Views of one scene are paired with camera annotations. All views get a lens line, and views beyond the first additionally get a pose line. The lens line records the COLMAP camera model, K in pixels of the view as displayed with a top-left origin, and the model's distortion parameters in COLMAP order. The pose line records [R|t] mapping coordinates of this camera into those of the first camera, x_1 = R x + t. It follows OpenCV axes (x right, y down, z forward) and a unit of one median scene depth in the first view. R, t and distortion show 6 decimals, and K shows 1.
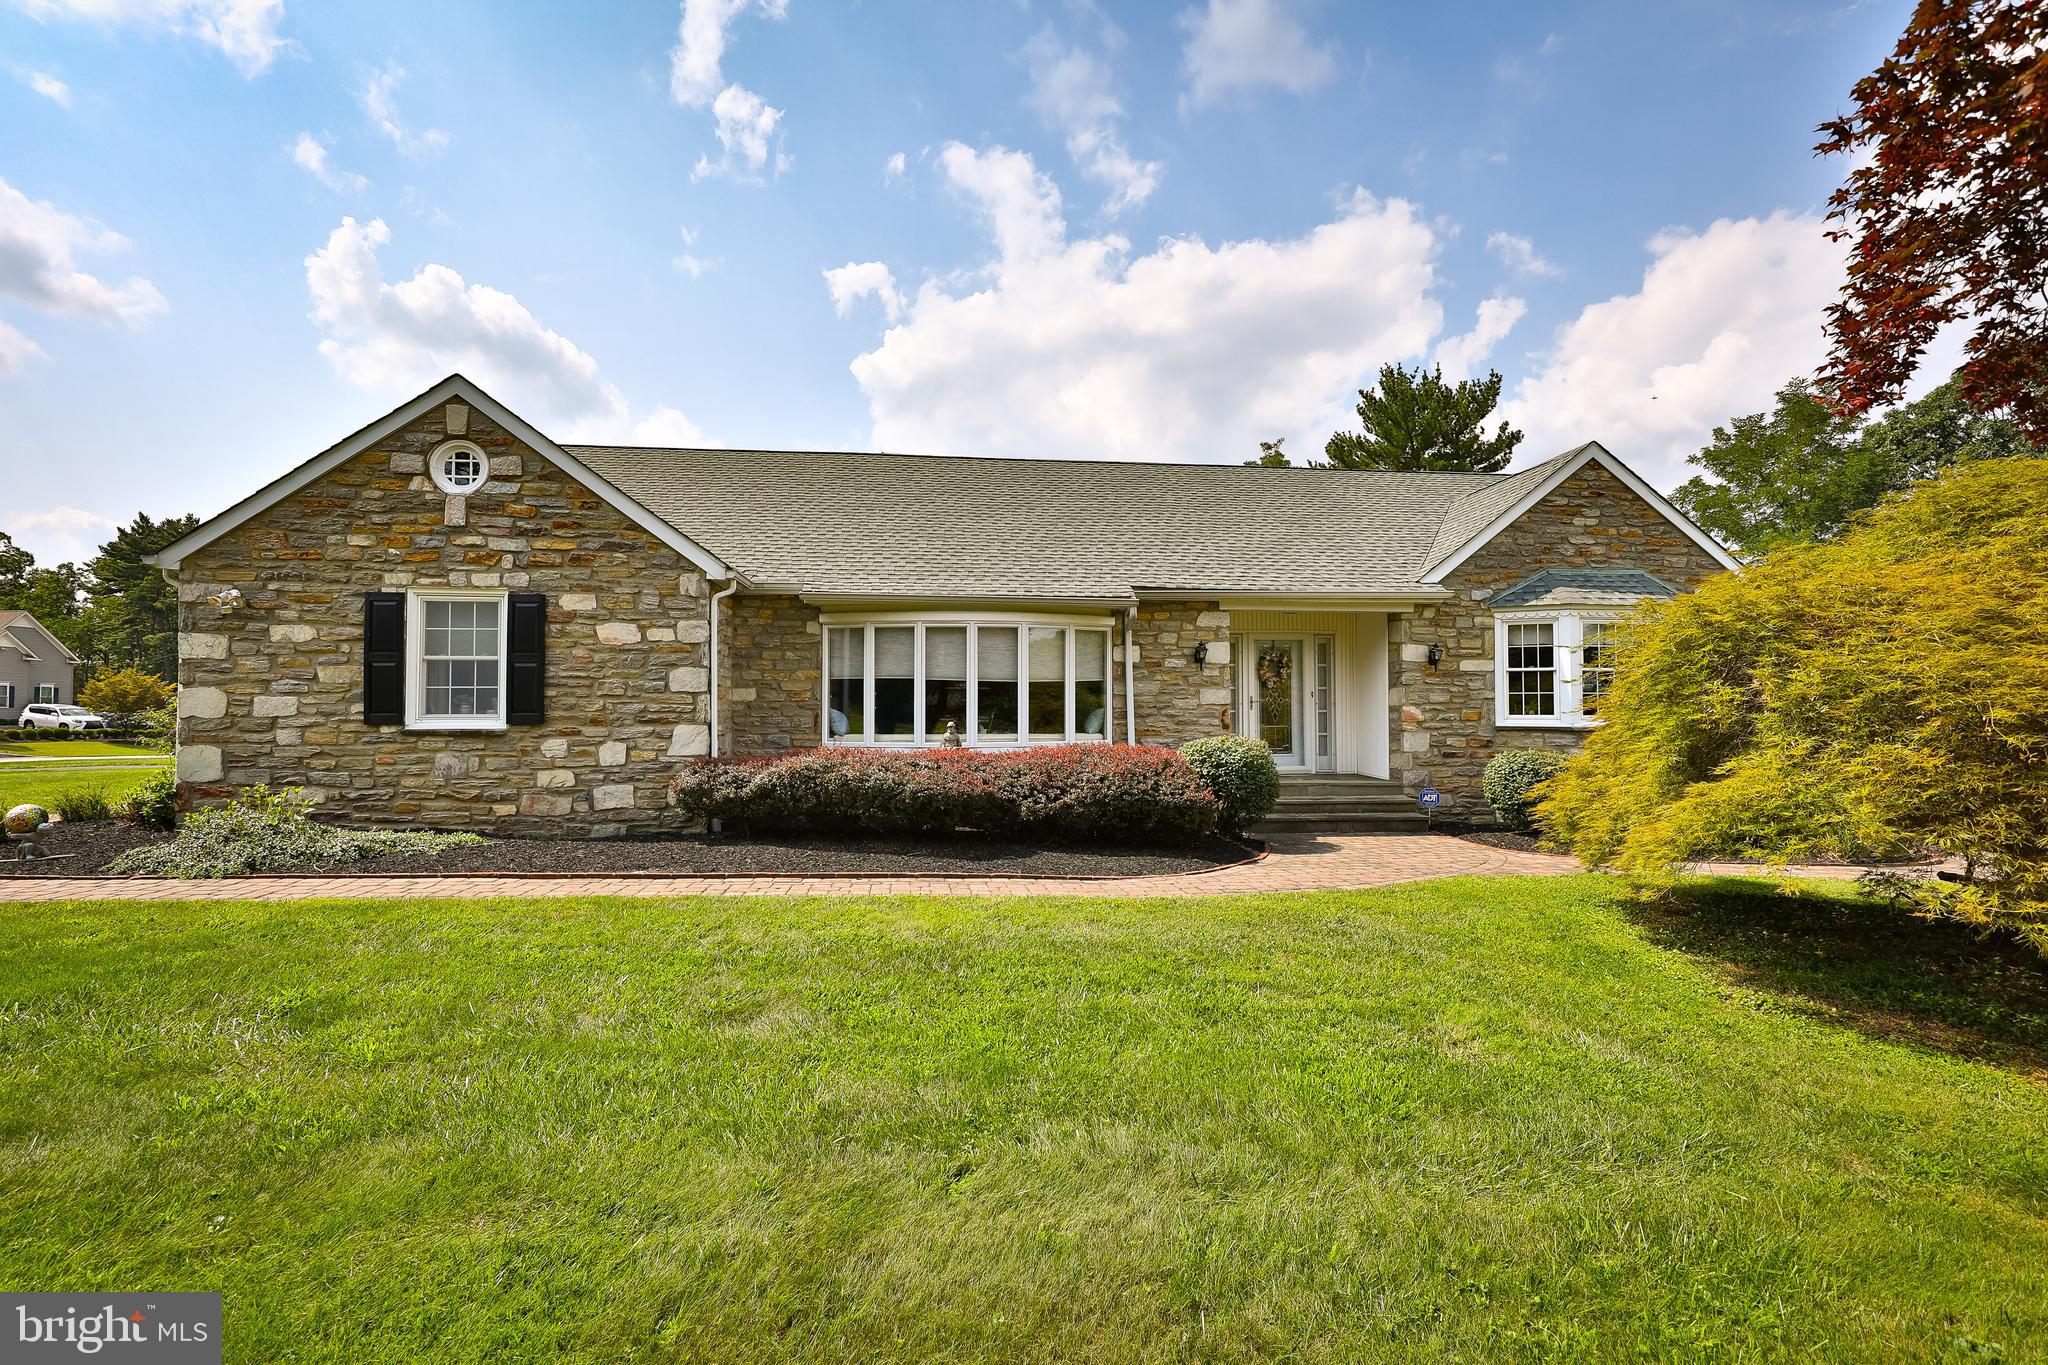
lens RADIAL K [[865.8, 0, 1024.0], [0, 865.8, 682.5], [0, 0, 1]] dist [-0.003617, -0.001184]
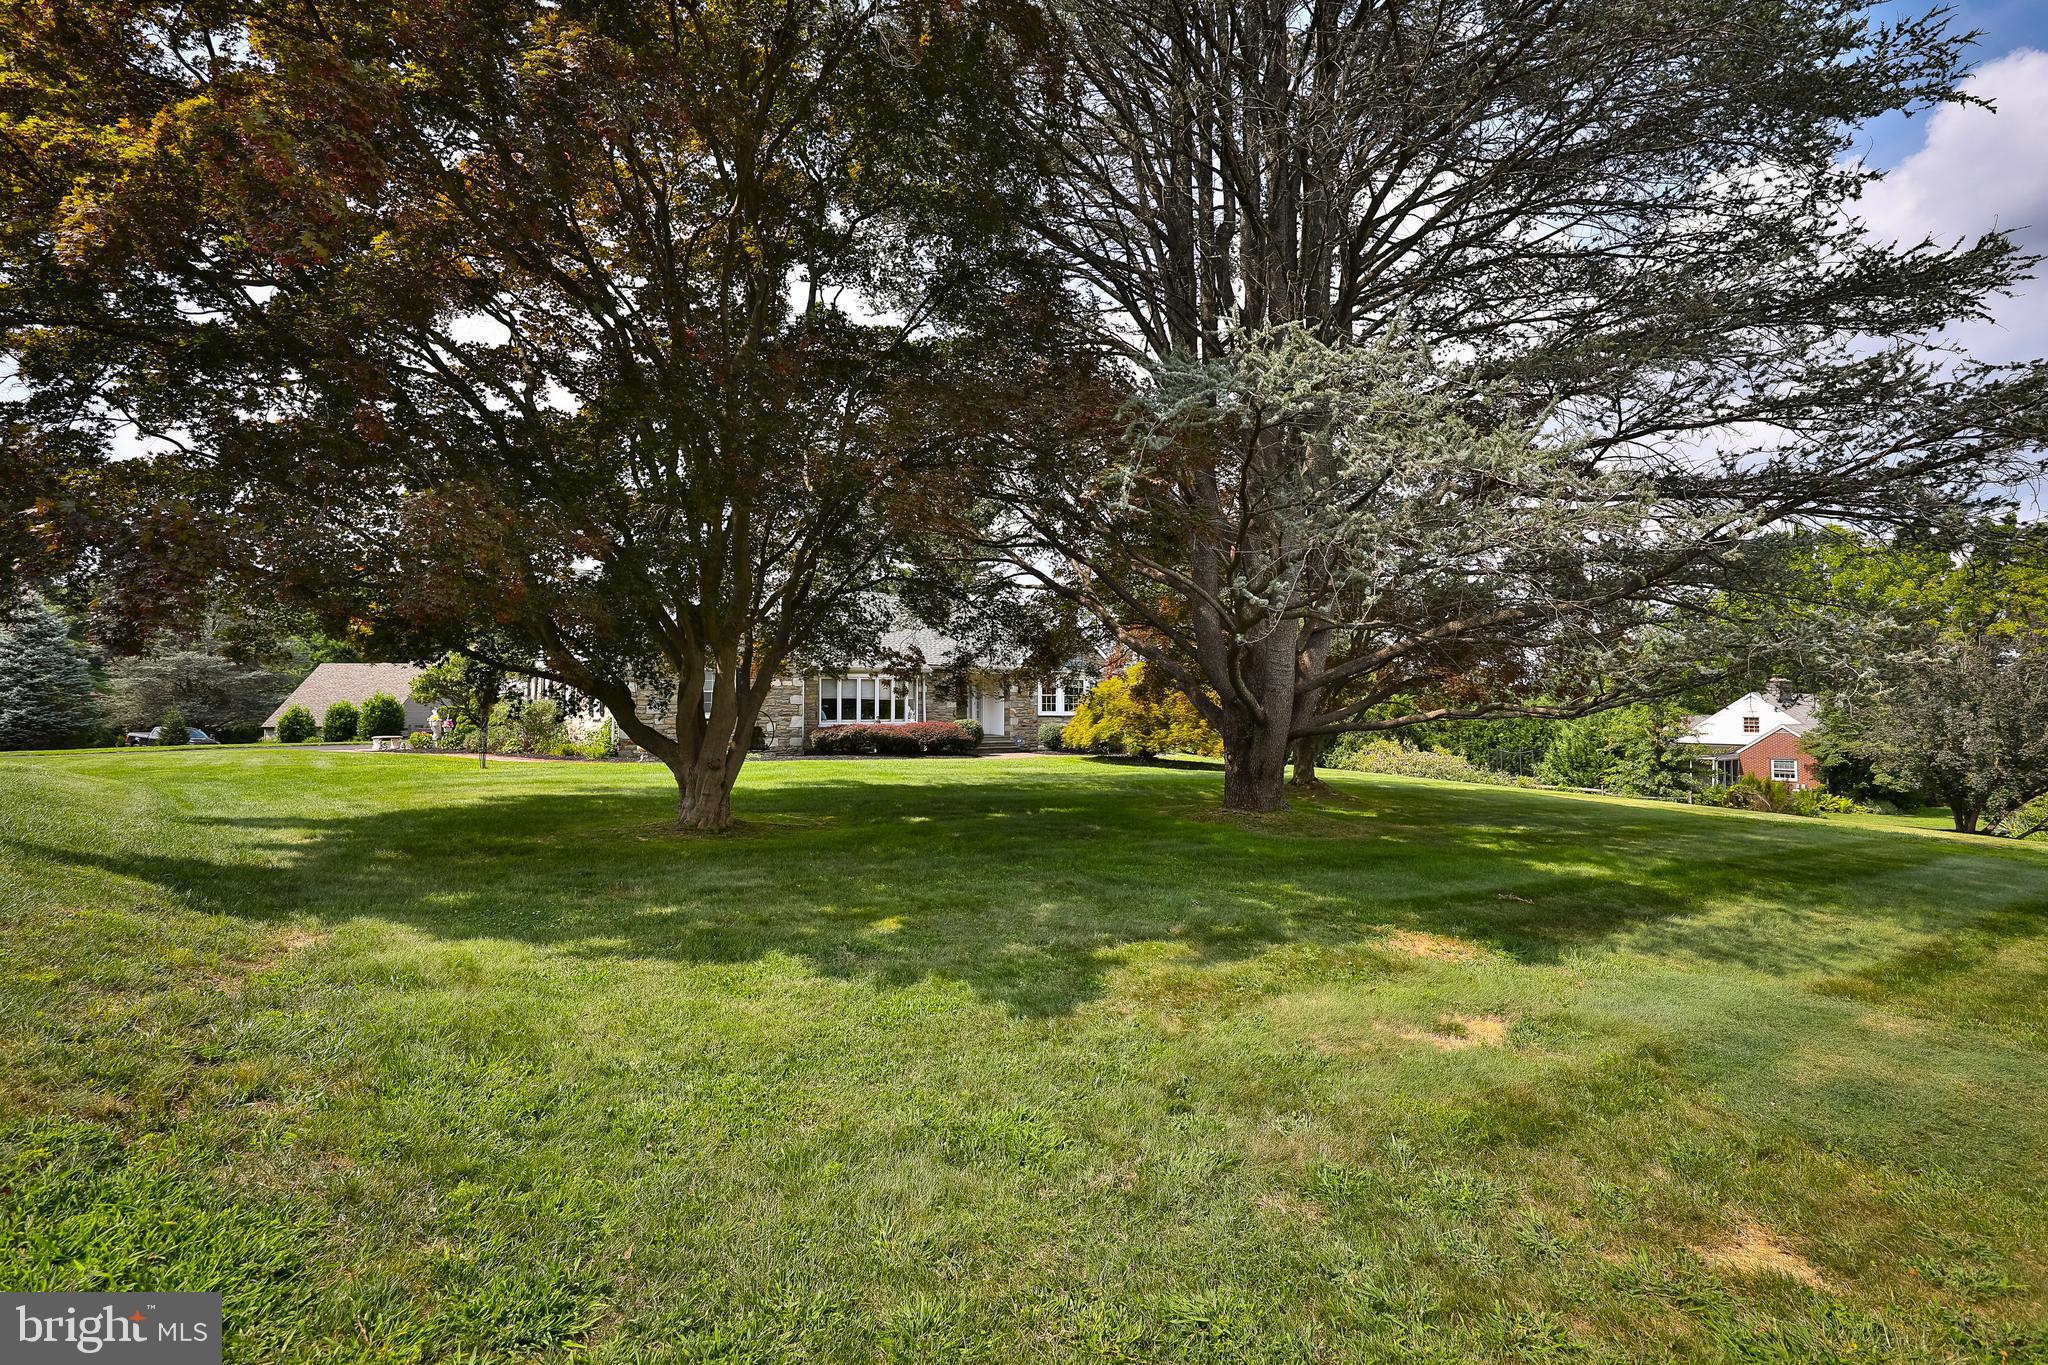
lens RADIAL K [[978.8, 0, 1032.2], [0, 978.8, 684.5], [0, 0, 1]] dist [0.001023, -0.000474]
pose [[0.823441, 0.011144, 0.567293, -1.341011], [-0.019003, 0.999788, 0.007943, -0.079054], [-0.567084, -0.017321, 0.823478, -1.693698]]
